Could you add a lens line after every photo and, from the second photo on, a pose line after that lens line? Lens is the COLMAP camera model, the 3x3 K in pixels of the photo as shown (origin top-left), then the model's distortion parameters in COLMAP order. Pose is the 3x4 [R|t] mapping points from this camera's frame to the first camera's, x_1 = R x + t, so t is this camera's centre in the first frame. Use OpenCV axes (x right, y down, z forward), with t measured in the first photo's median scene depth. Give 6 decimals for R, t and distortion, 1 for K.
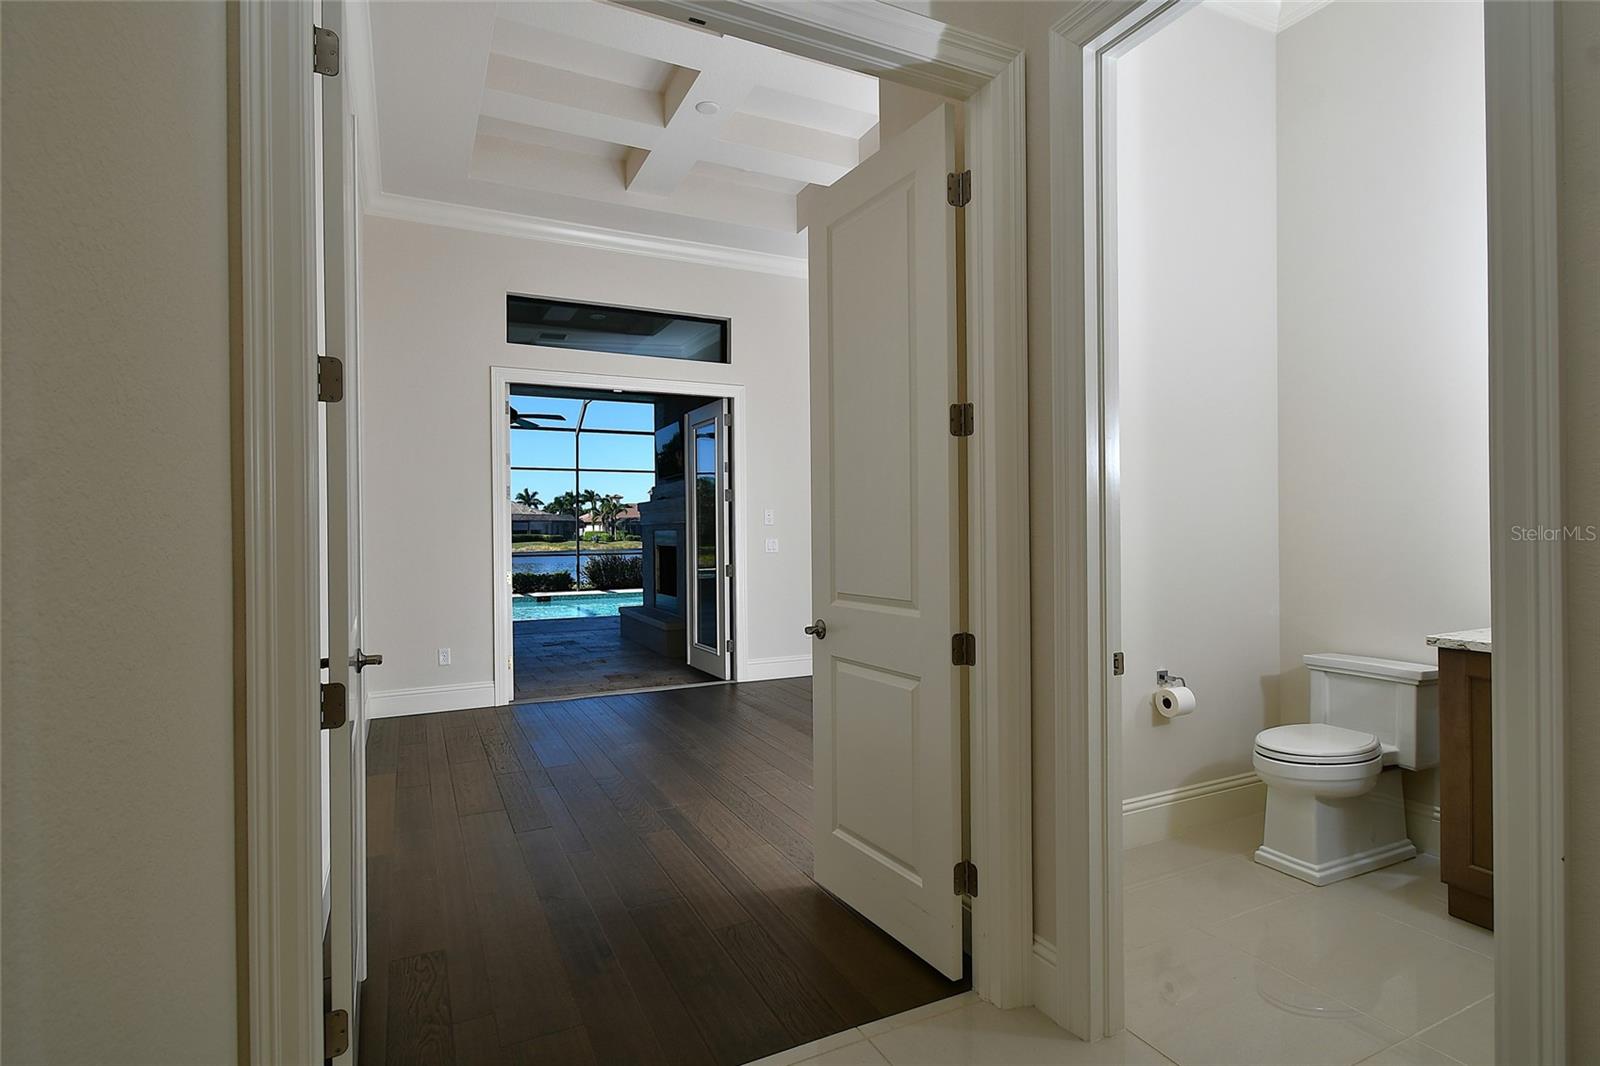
lens RADIAL K [[813.6, 0, 804.9], [0, 813.6, 539.4], [0, 0, 1]] dist [0.014502, 0.001086]
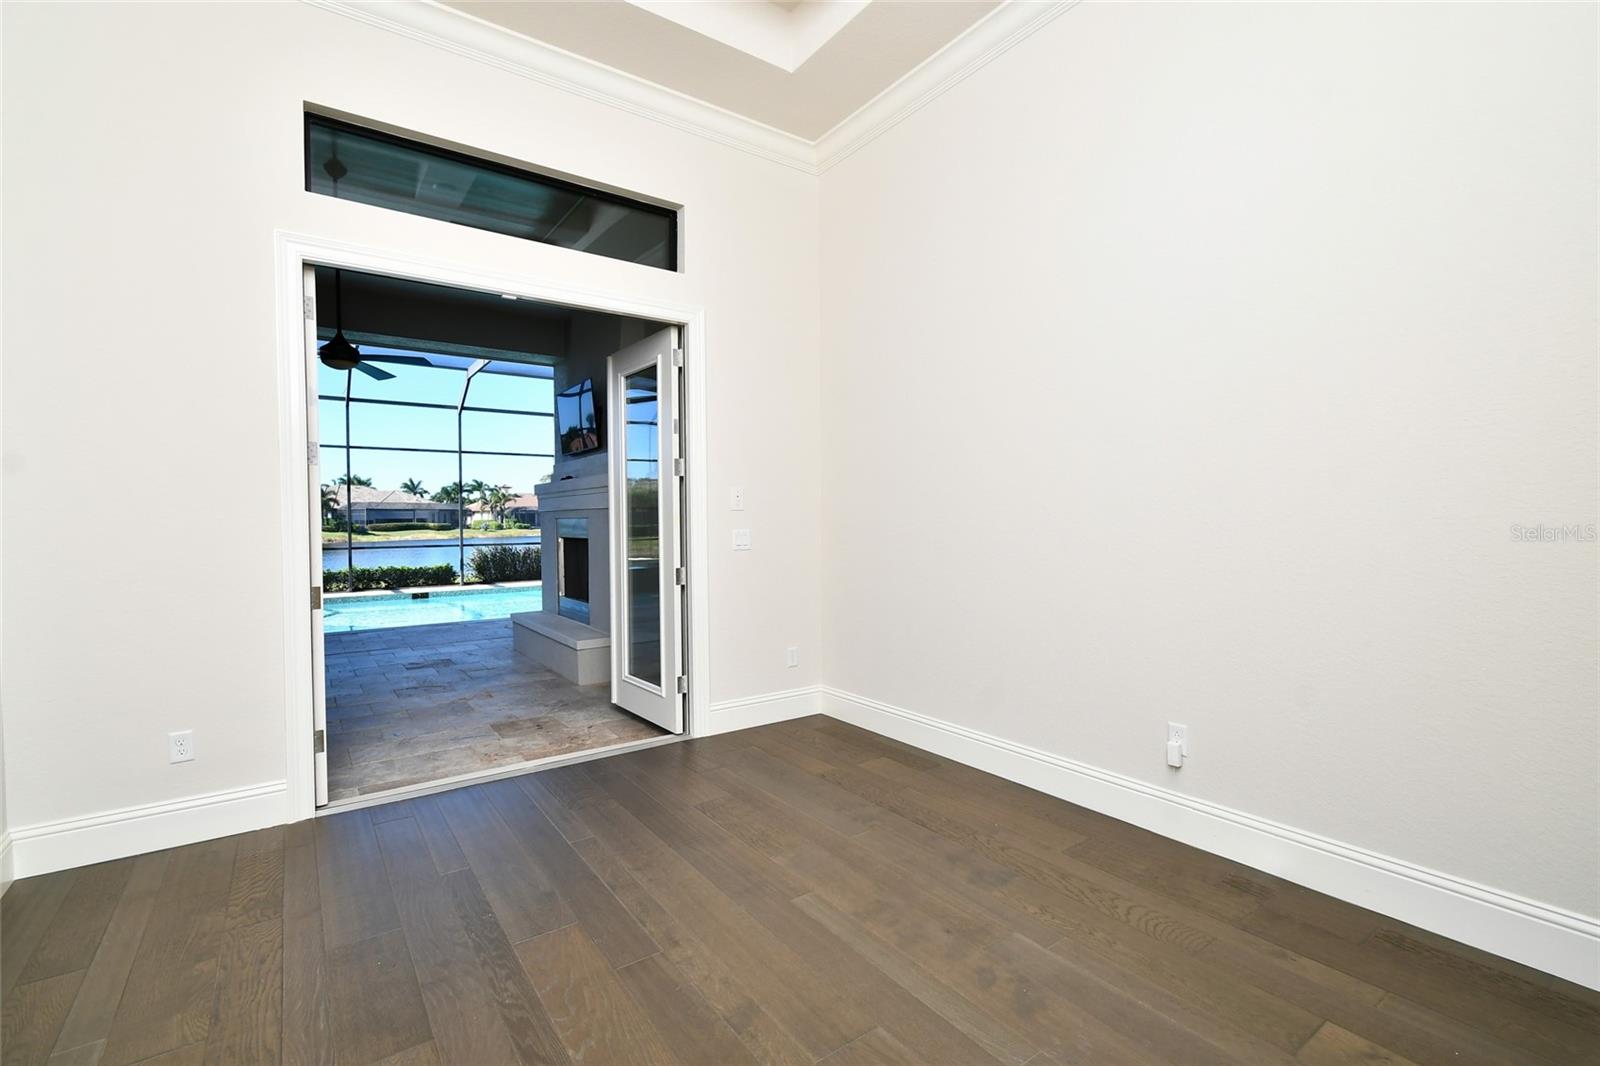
lens RADIAL K [[691.9, 0, 782.9], [0, 691.9, 530.7], [0, 0, 1]] dist [0.019872, -0.000133]
pose [[0.988268, -0.004861, 0.152649, -0.068198], [0.003877, 0.999970, 0.006748, -0.002408], [-0.152677, -0.006077, 0.988257, 0.286700]]
